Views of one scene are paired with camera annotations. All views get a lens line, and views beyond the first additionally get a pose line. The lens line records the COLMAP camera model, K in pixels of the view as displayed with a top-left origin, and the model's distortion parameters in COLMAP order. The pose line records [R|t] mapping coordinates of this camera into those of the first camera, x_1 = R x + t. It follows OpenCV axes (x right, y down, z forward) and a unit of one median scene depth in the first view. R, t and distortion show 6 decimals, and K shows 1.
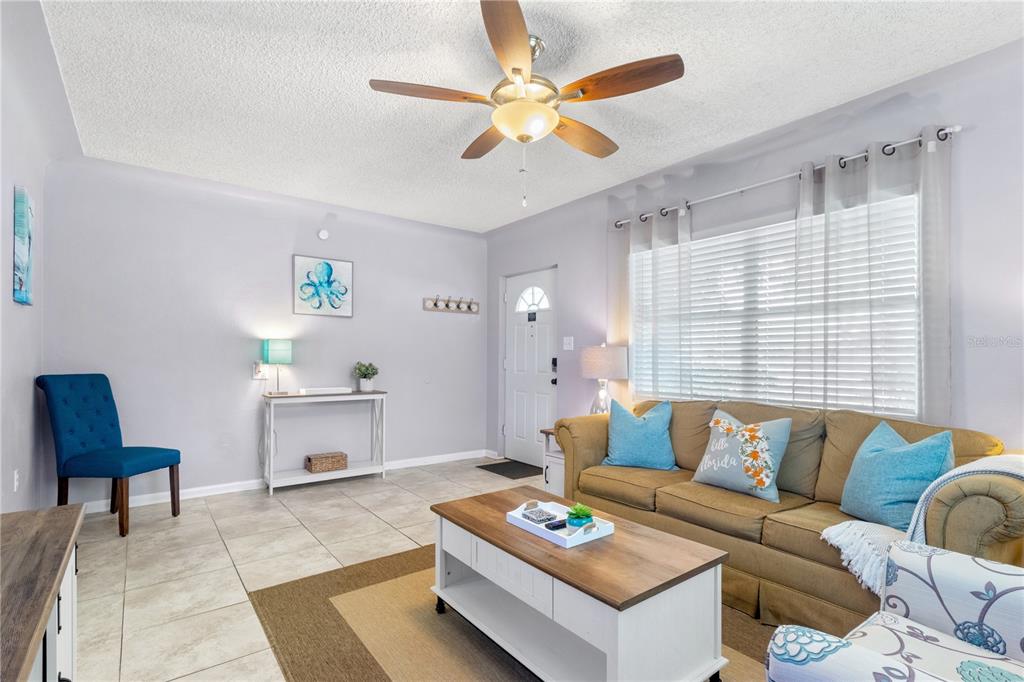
lens RADIAL K [[489.5, 0, 508.8], [0, 489.5, 351.5], [0, 0, 1]] dist [0.001701, -0.000231]
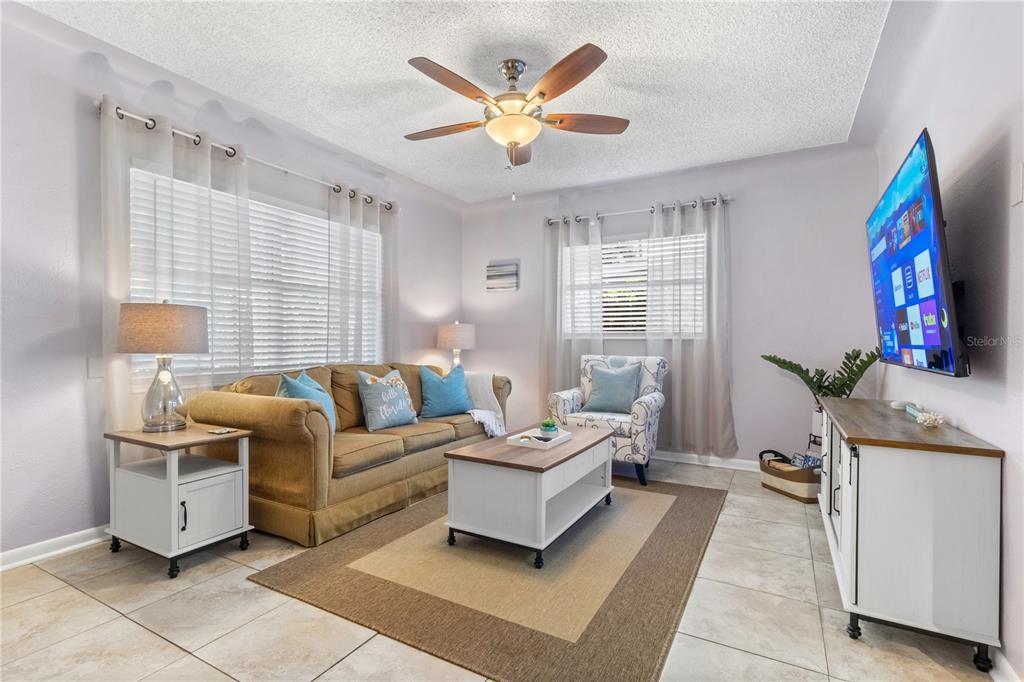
lens RADIAL K [[475.0, 0, 510.9], [0, 475.0, 346.8], [0, 0, 1]] dist [0.002195, 0.000356]
pose [[-0.397654, -0.018272, 0.917353, -0.857677], [-0.024794, 0.999651, 0.009164, 0.042270], [-0.917200, -0.019101, -0.397968, 1.205302]]
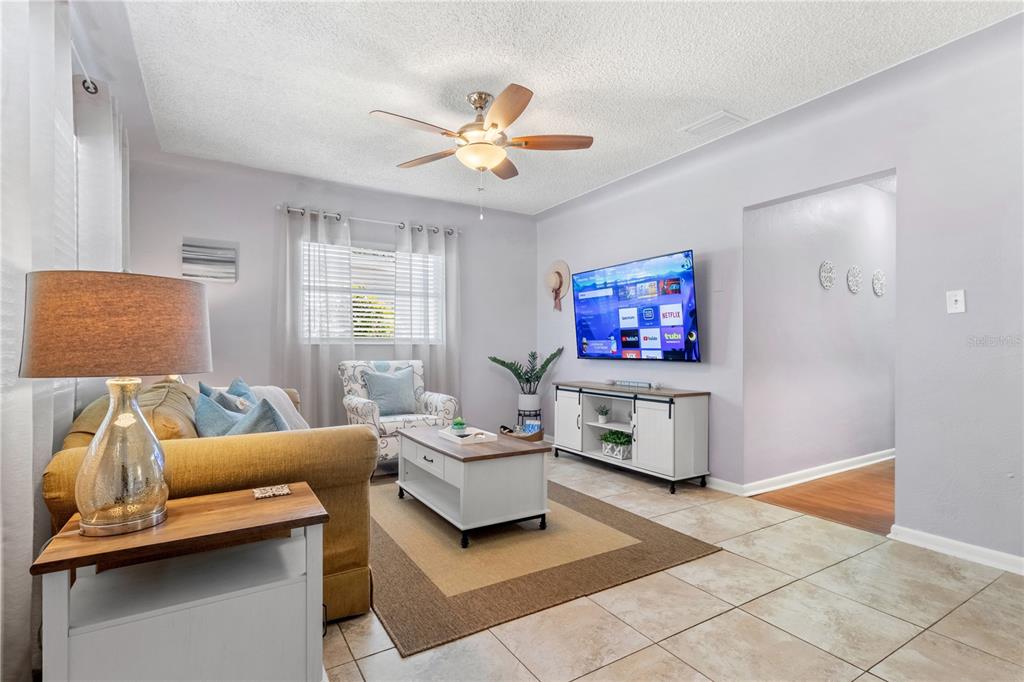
lens RADIAL K [[496.9, 0, 515.8], [0, 496.9, 348.8], [0, 0, 1]] dist [-0.000483, 0.000181]
pose [[-0.994992, -0.007029, 0.099706, -0.158048], [-0.008630, 0.999841, -0.015629, 0.060249], [-0.099580, -0.016411, -0.994894, 1.919545]]
